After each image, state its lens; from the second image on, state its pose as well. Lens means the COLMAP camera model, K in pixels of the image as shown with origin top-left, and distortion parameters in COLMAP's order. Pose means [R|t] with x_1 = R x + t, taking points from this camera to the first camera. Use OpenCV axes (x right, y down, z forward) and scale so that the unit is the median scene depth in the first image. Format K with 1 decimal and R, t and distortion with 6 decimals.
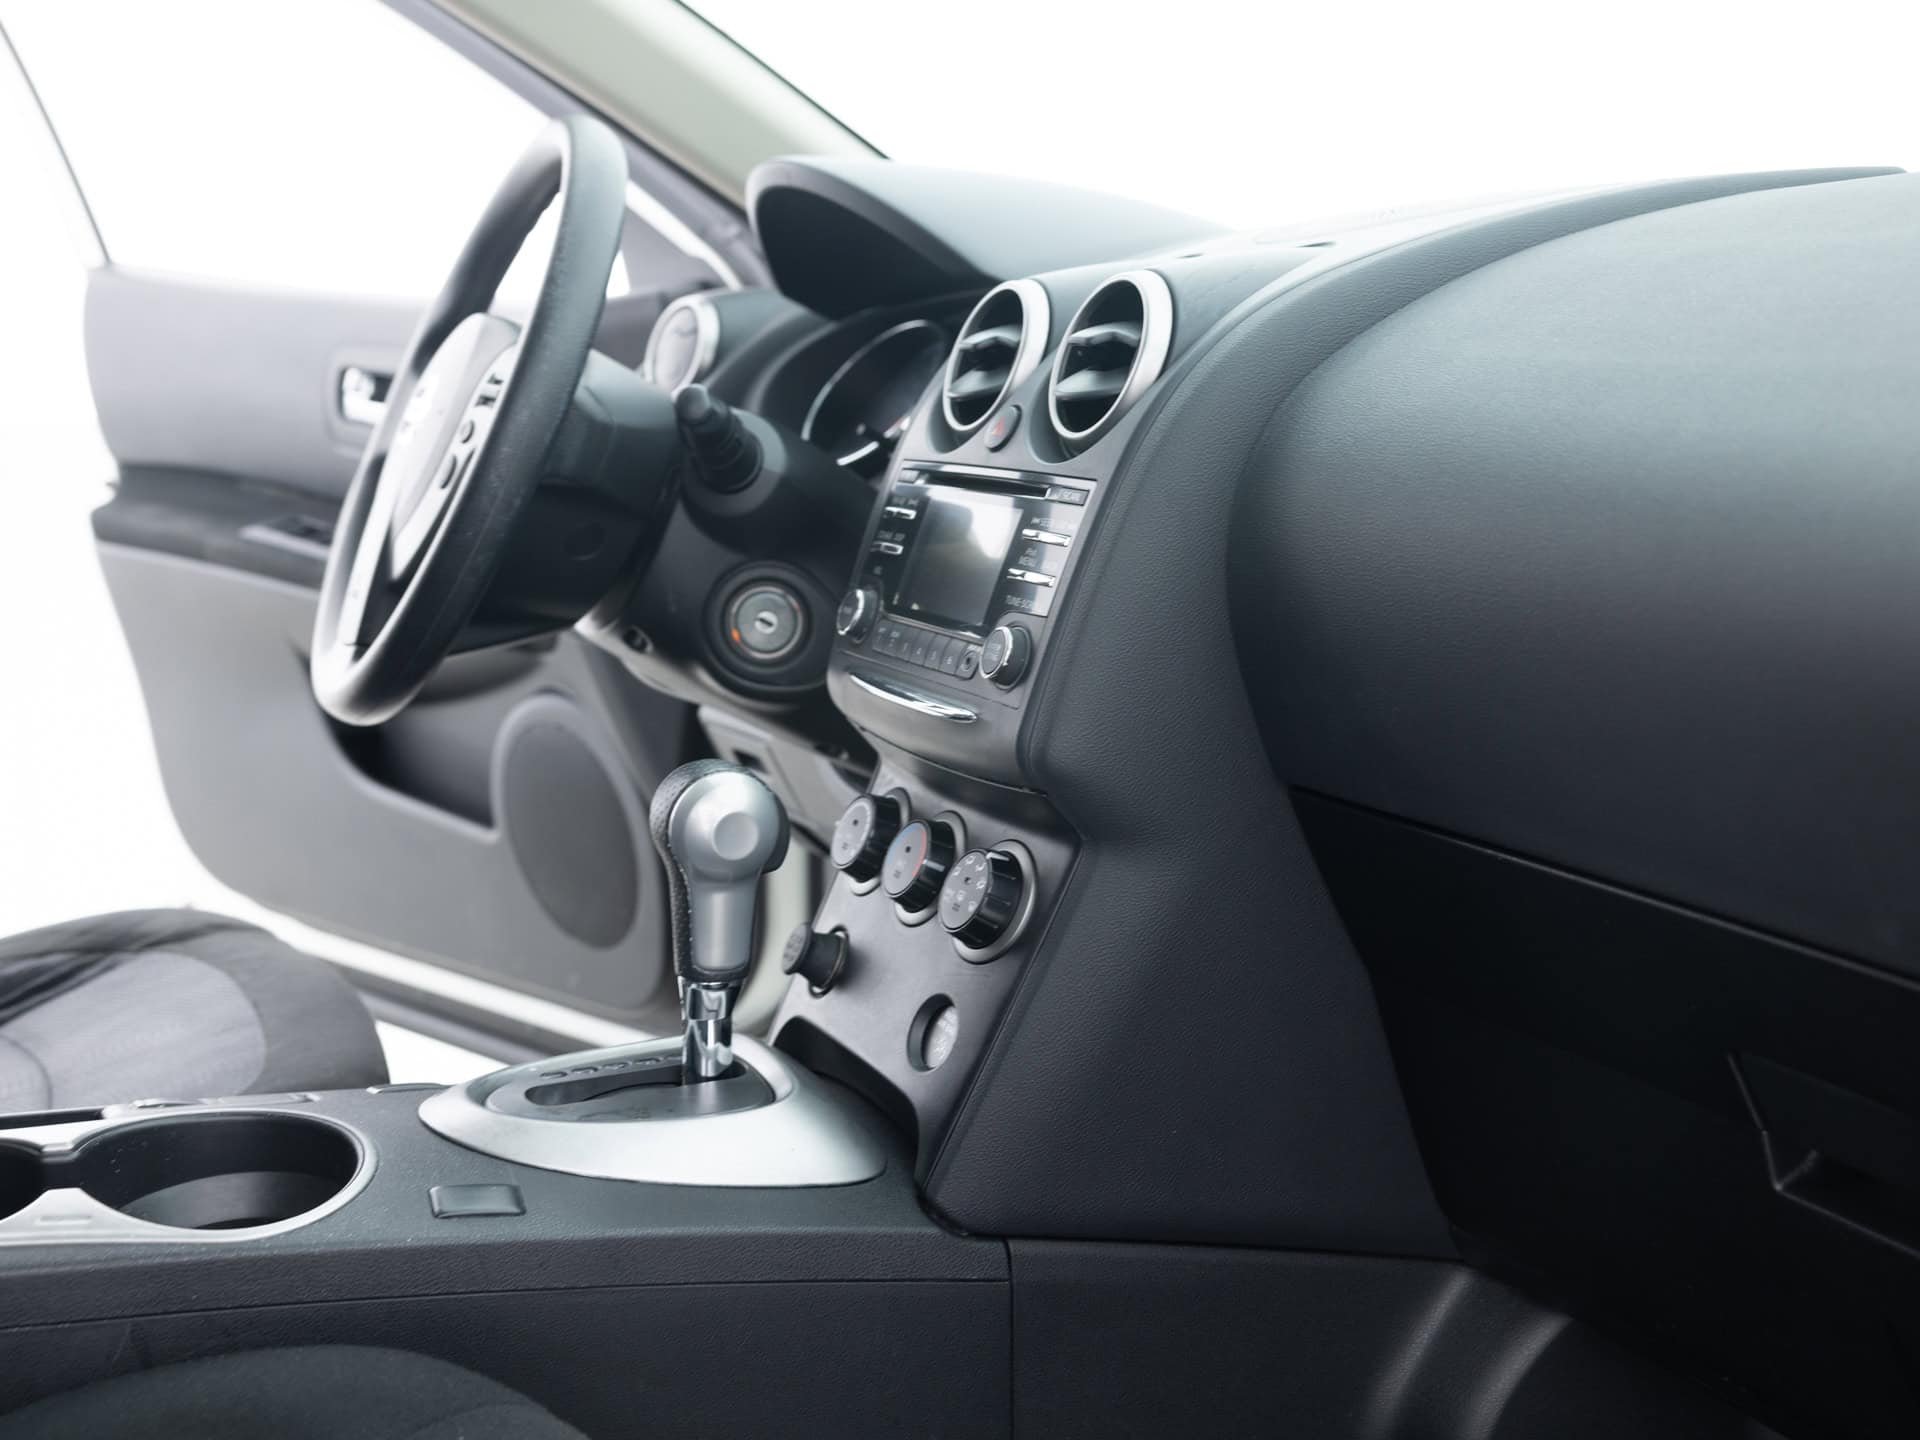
lens RADIAL K [[2019.9, 0, 960.0], [0, 2019.9, 720.0], [0, 0, 1]] dist [-0.052511, 0.105886]
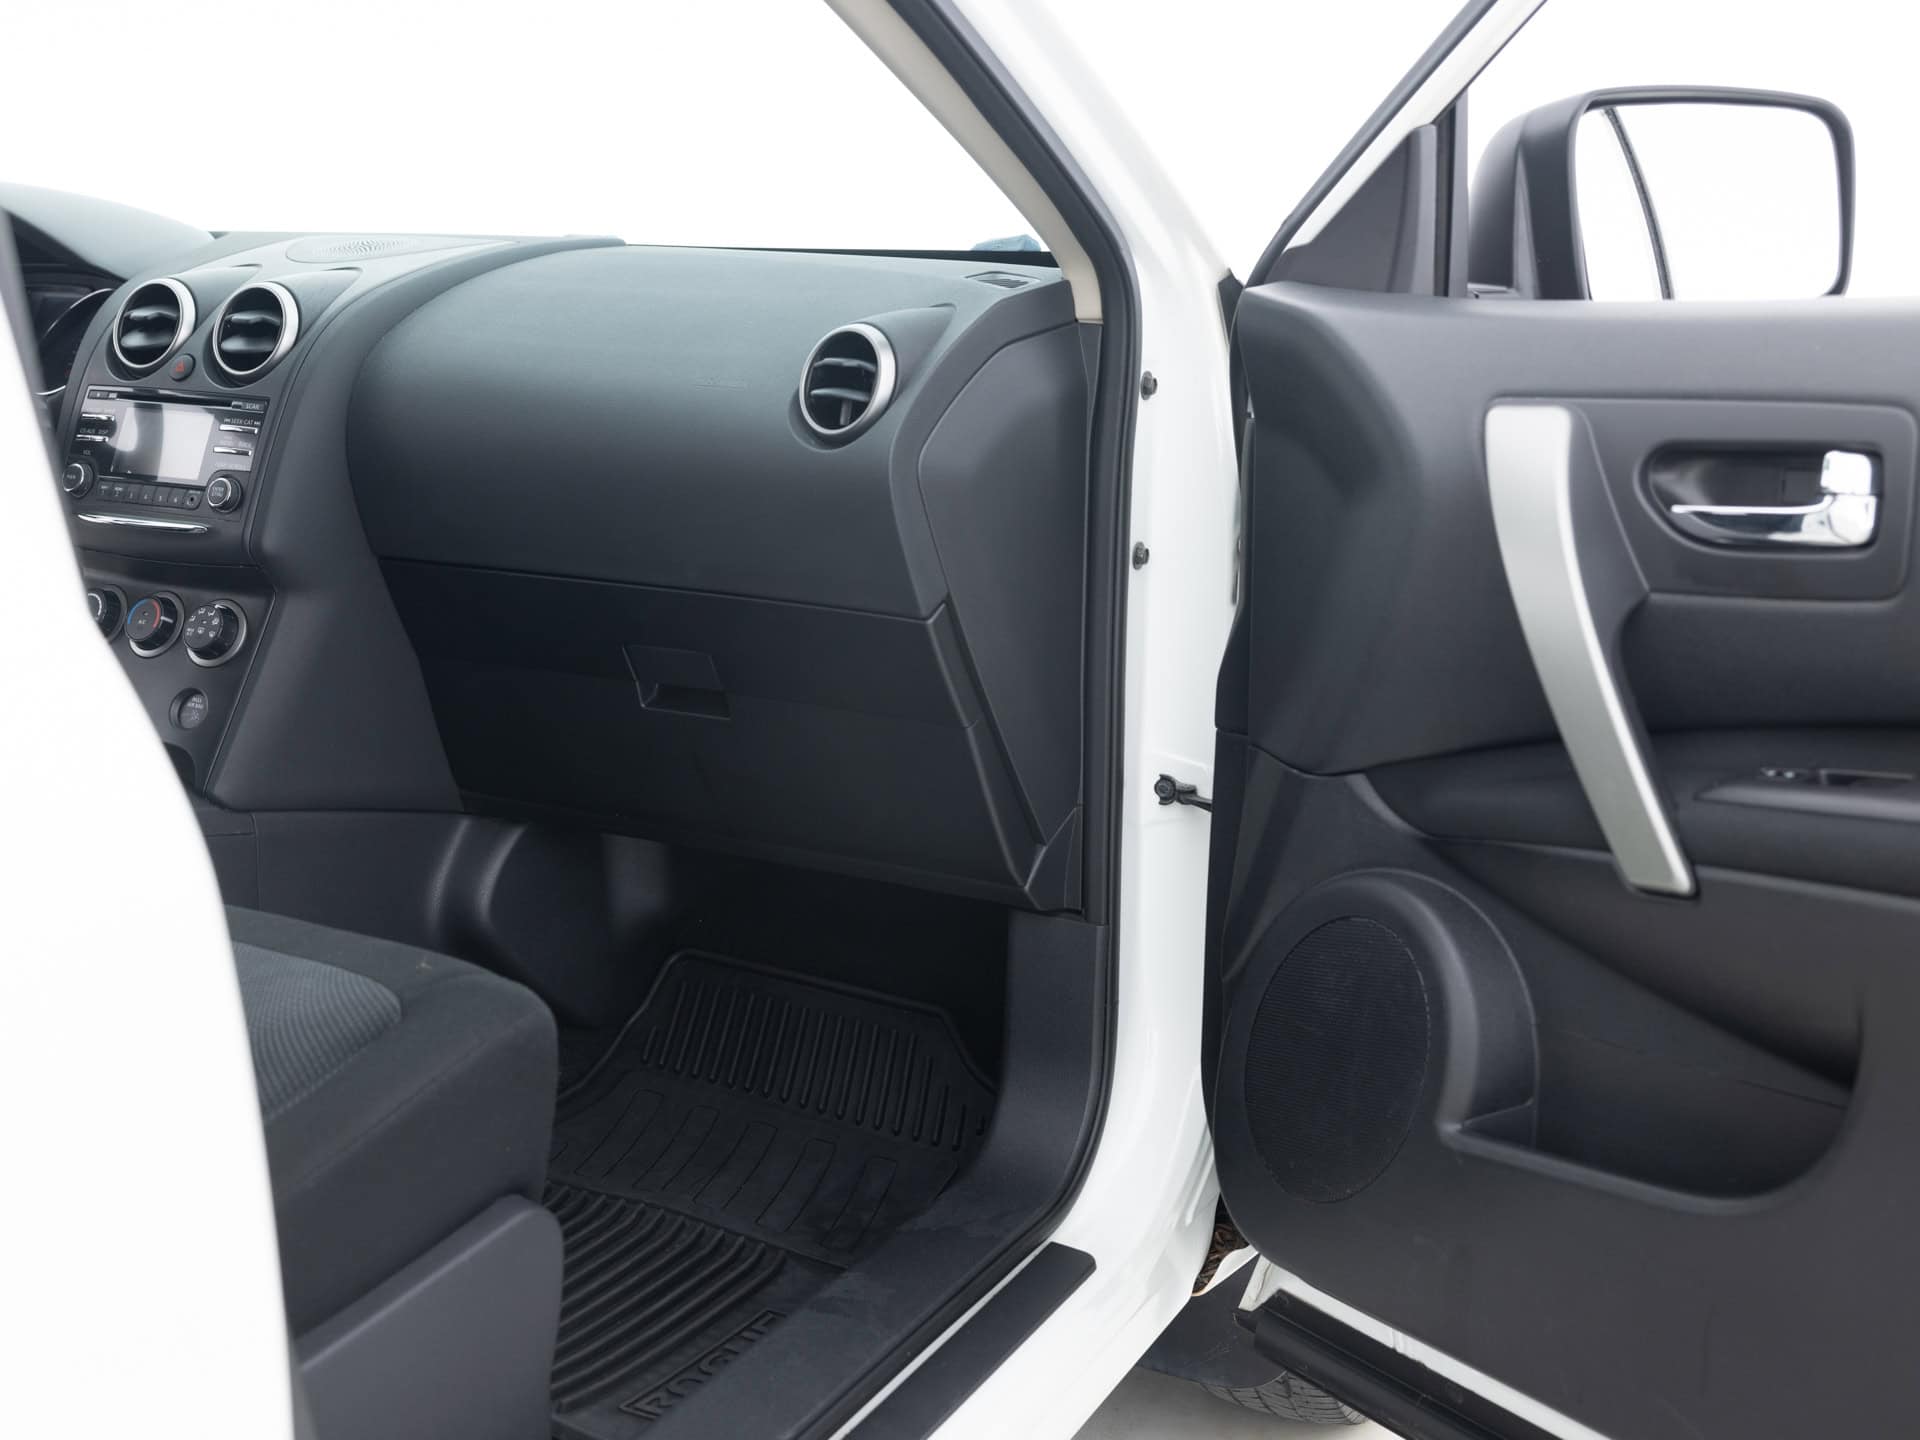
lens RADIAL K [[2019.9, 0, 960.0], [0, 2019.9, 720.0], [0, 0, 1]] dist [-0.052511, 0.105886]
pose [[0.776728, -0.090373, 0.623318, -0.600613], [0.068478, 0.995903, 0.059061, 0.108121], [-0.626102, -0.003191, 0.779735, -0.823789]]
